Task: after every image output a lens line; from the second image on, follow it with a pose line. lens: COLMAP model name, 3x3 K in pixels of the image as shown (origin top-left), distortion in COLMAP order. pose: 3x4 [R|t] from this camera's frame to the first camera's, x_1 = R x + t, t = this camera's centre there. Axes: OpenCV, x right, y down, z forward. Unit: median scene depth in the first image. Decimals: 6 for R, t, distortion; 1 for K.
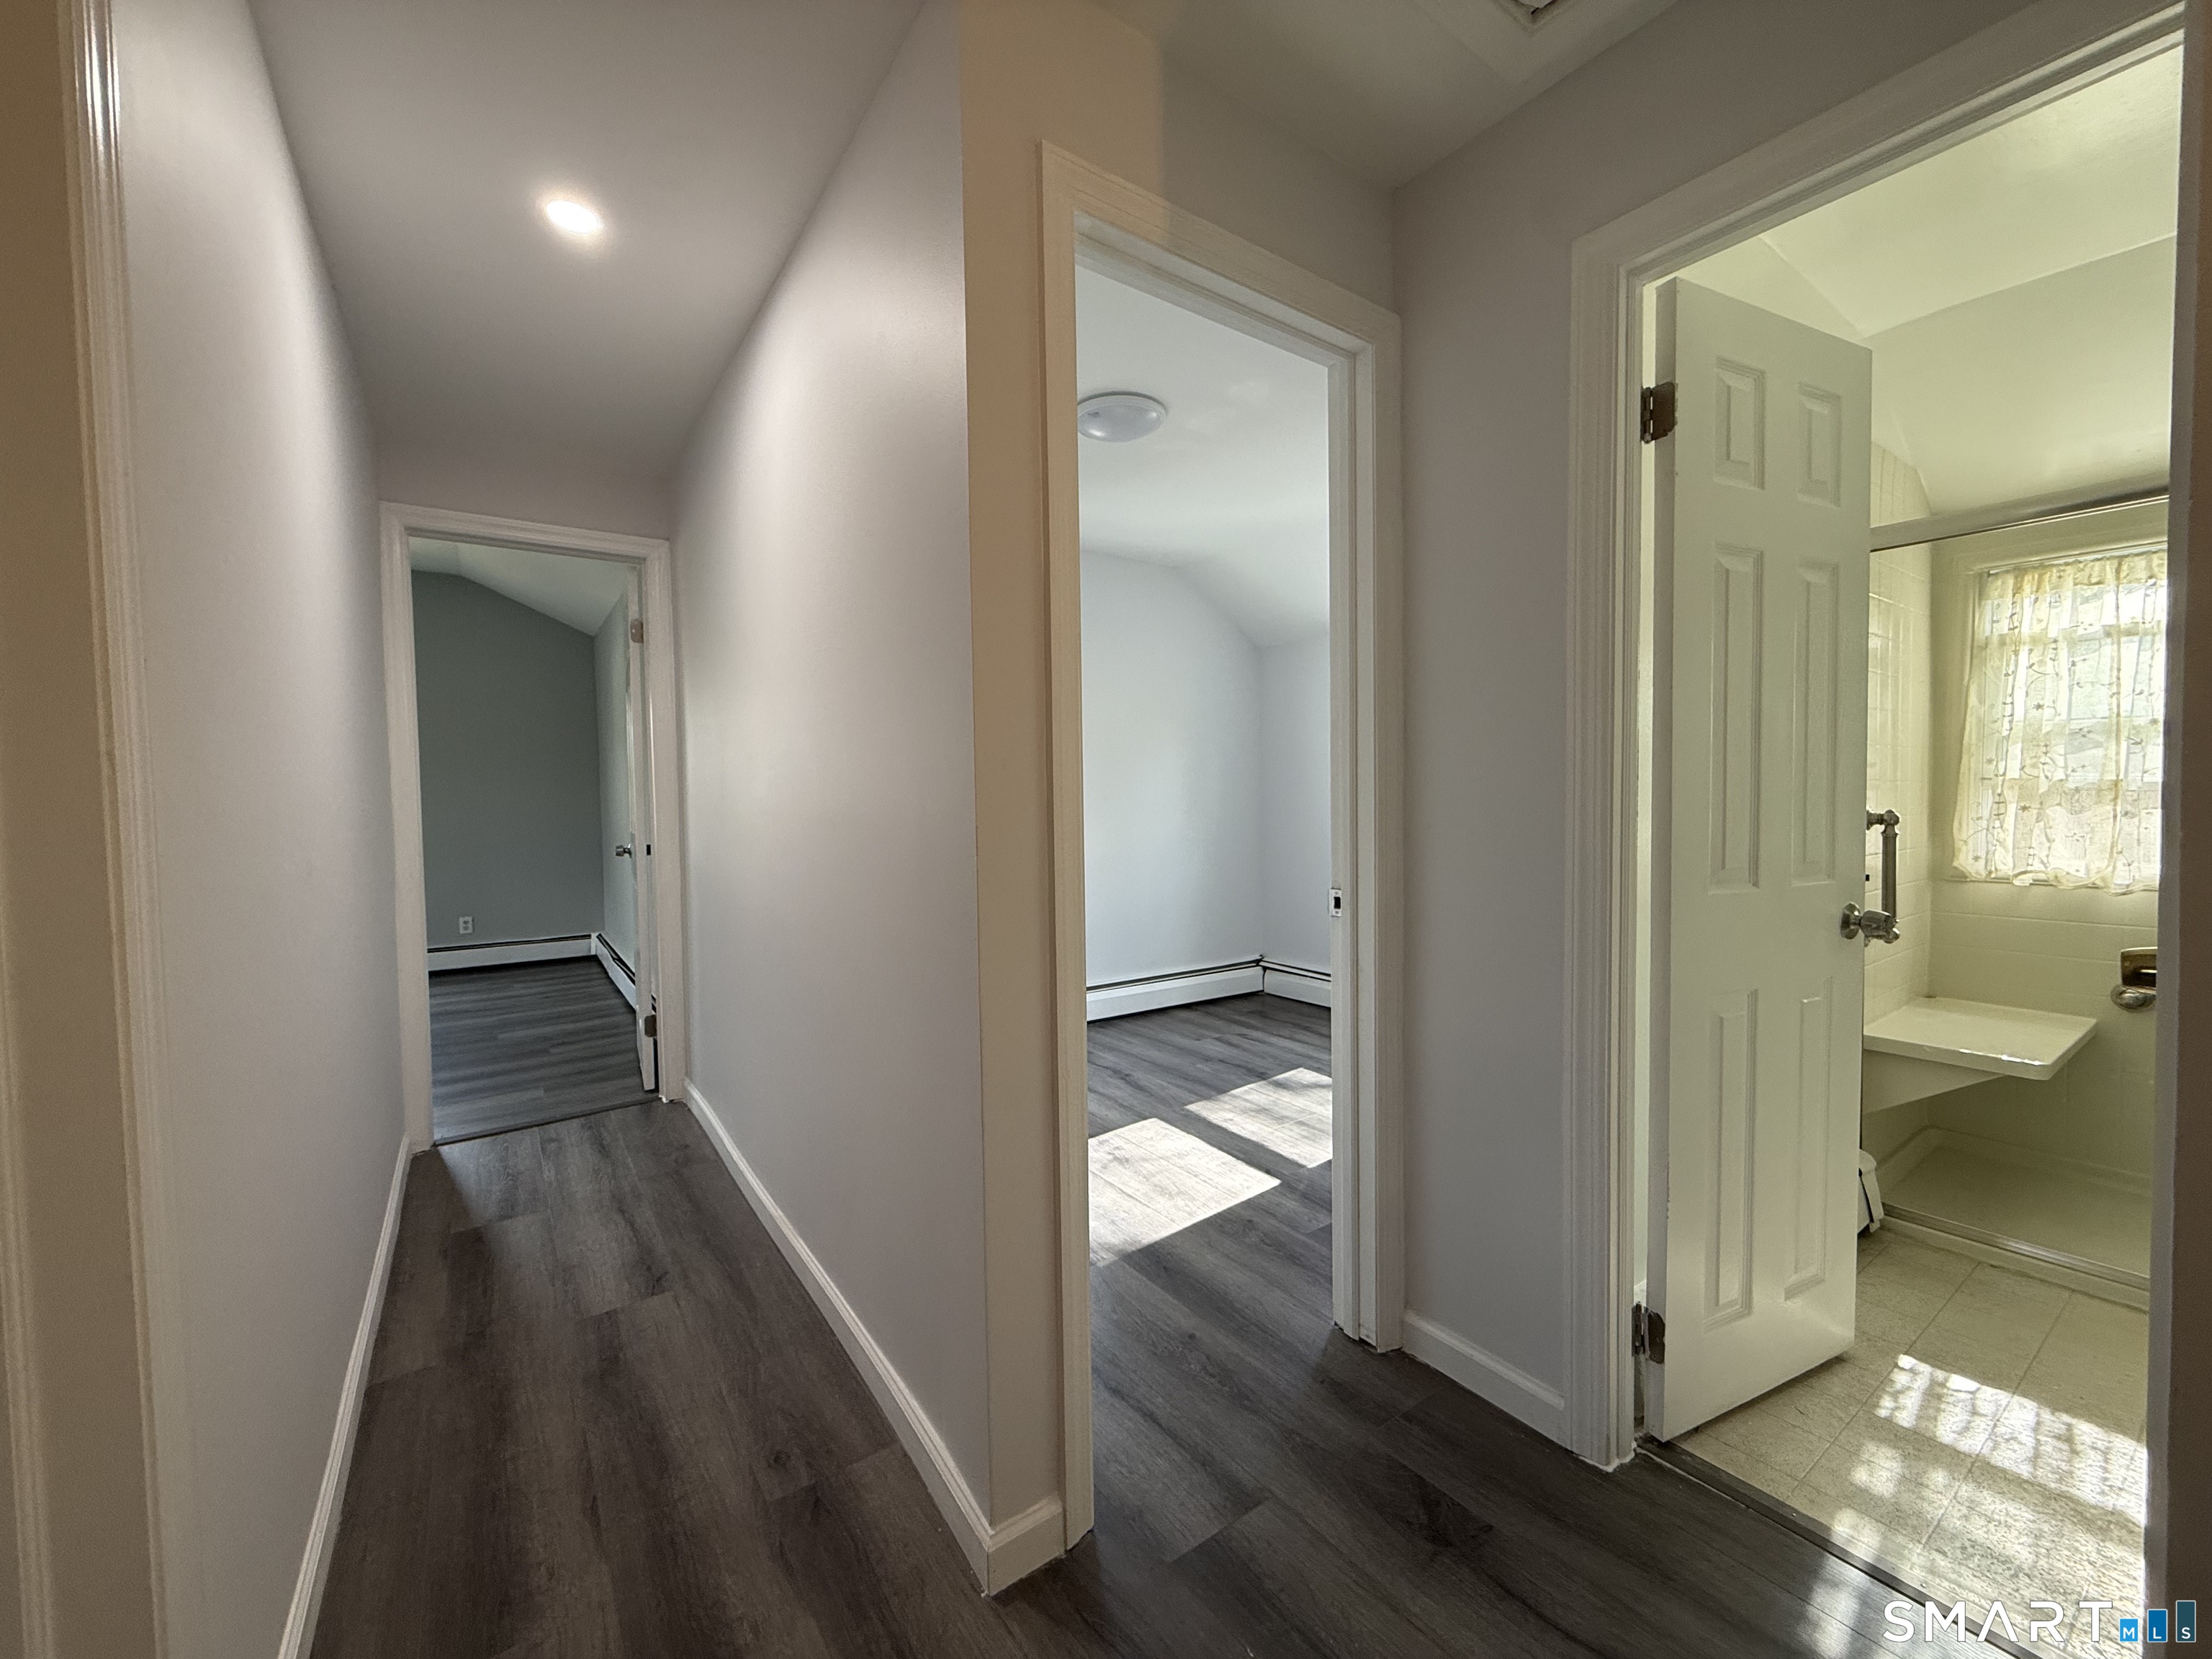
lens RADIAL K [[876.7, 0, 1099.2], [0, 876.7, 826.4], [0, 0, 1]] dist [-0.003219, -0.000199]
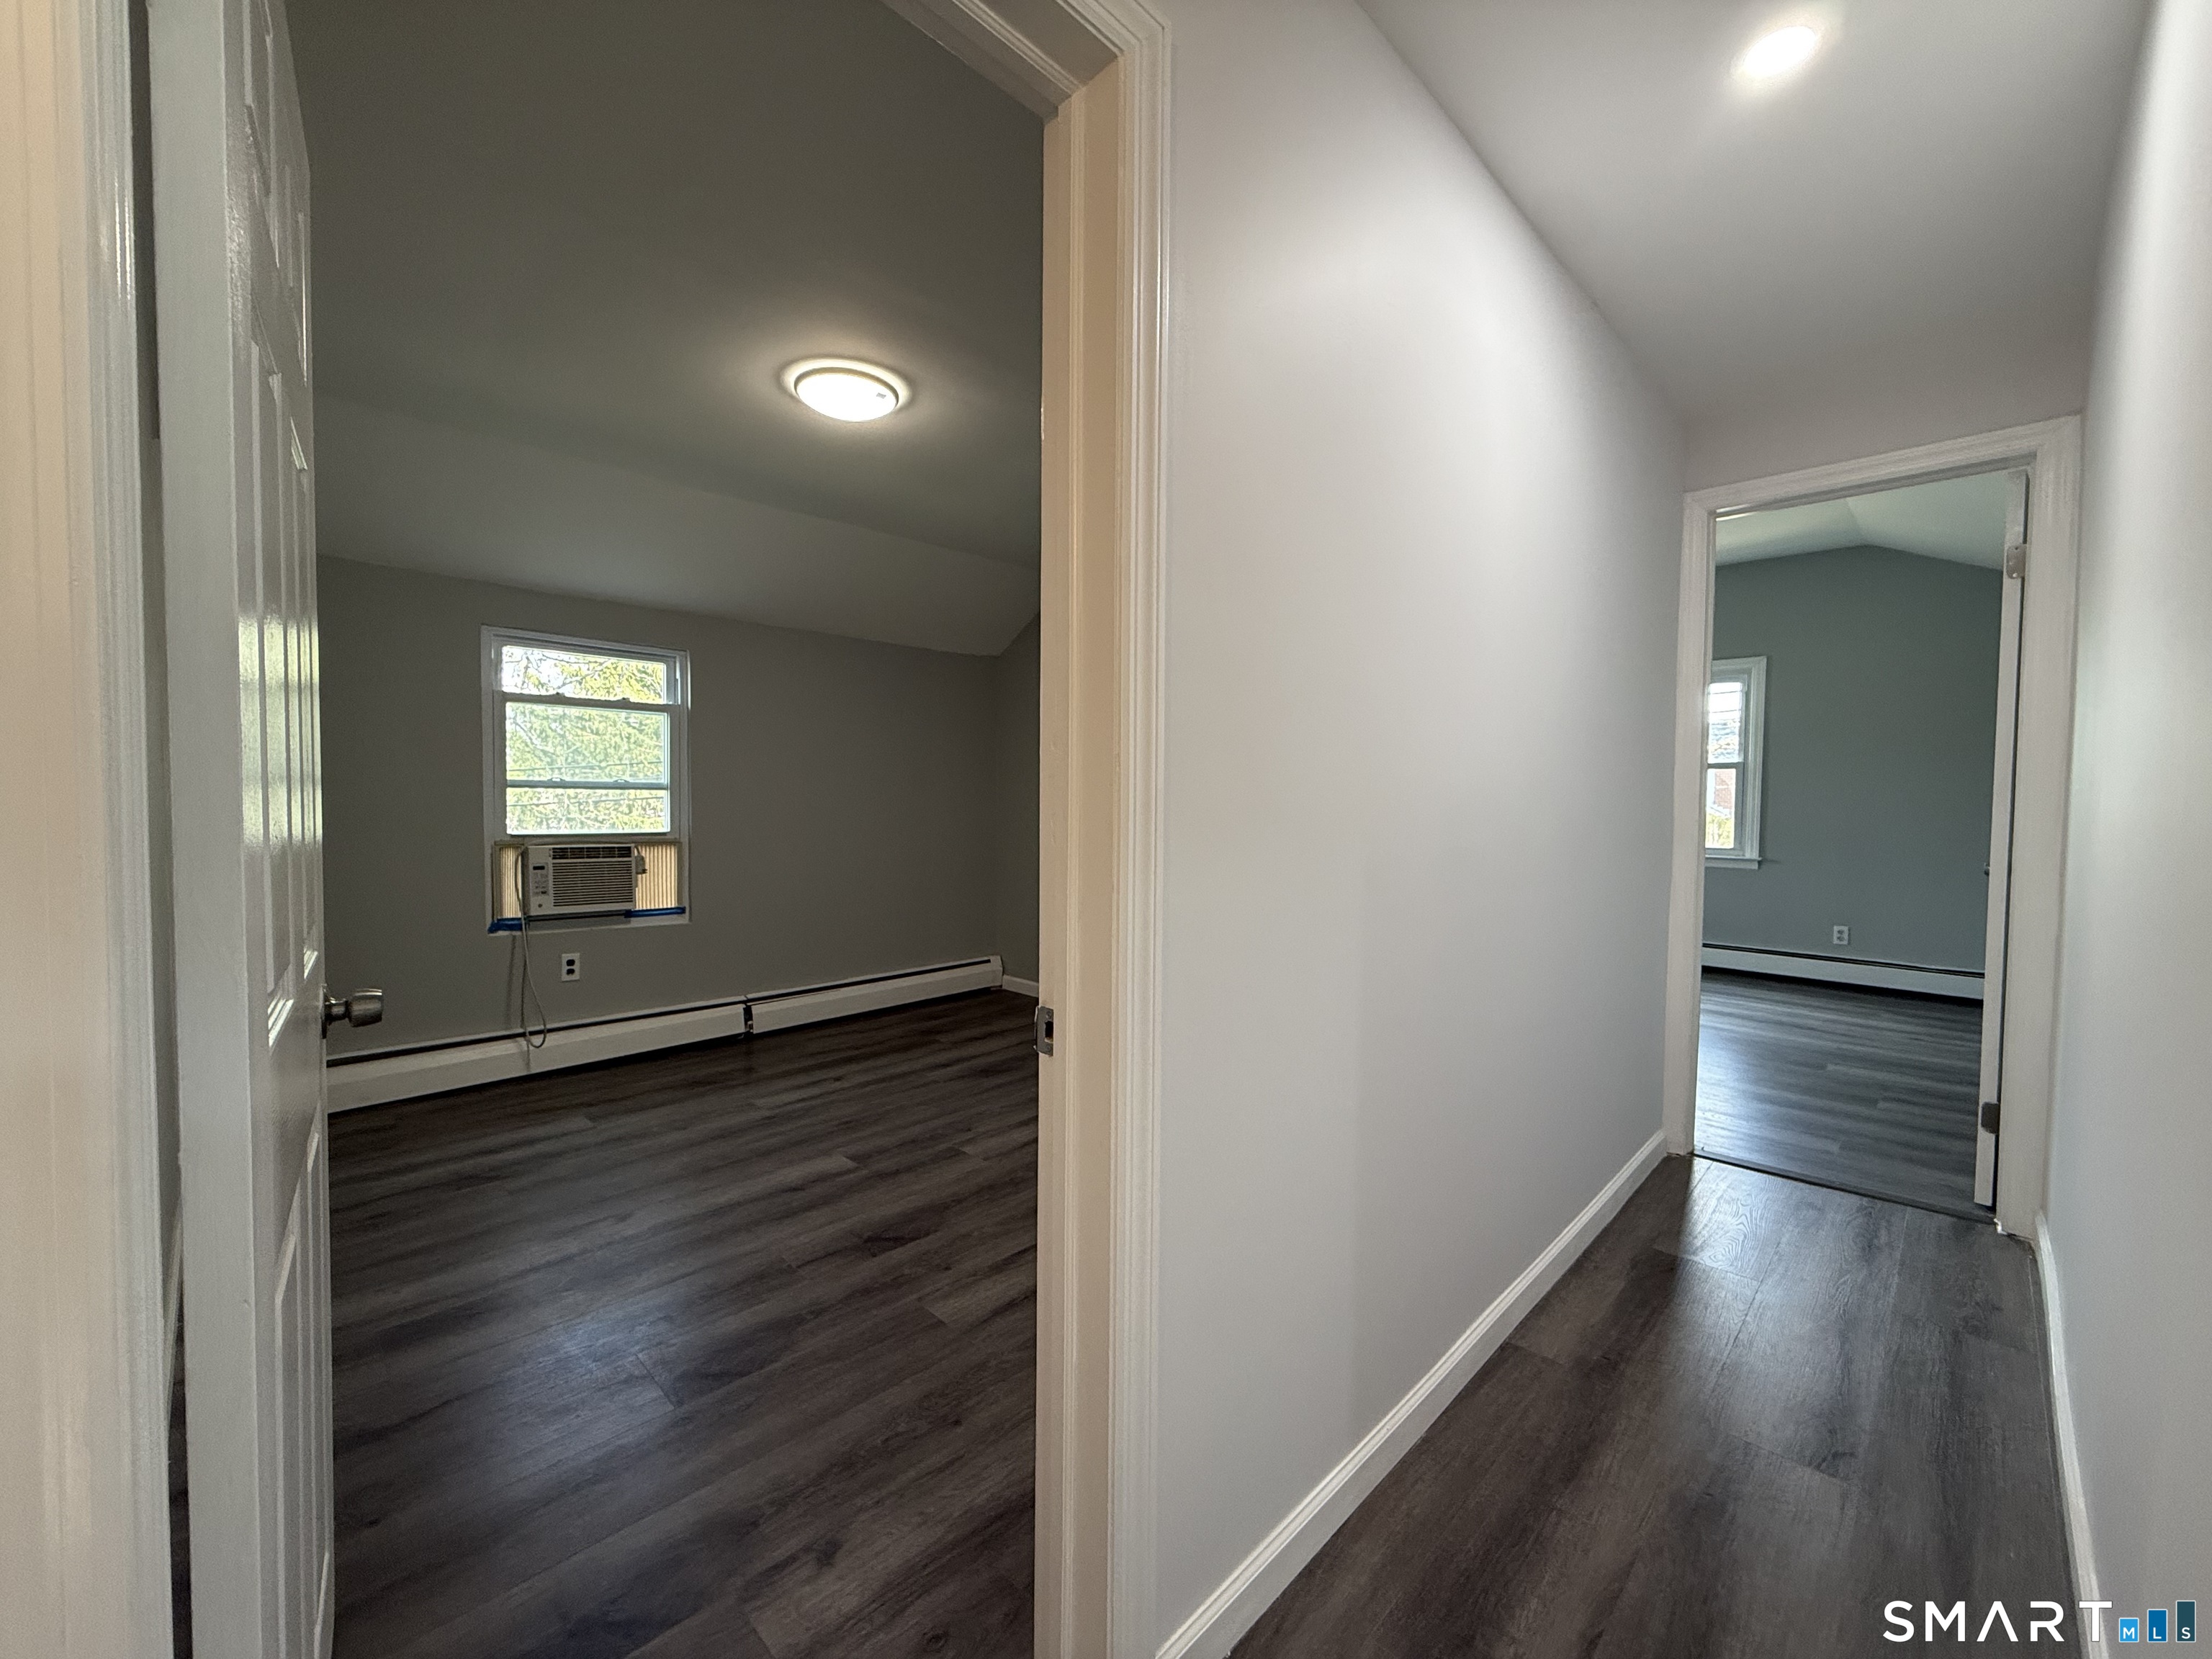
lens RADIAL K [[876.7, 0, 1099.2], [0, 876.7, 826.4], [0, 0, 1]] dist [-0.003219, -0.000199]
pose [[0.165339, 0.049926, -0.984972, 0.146777], [-0.044435, 0.998081, 0.043131, -0.018096], [0.985235, 0.036636, 0.167240, 0.423071]]
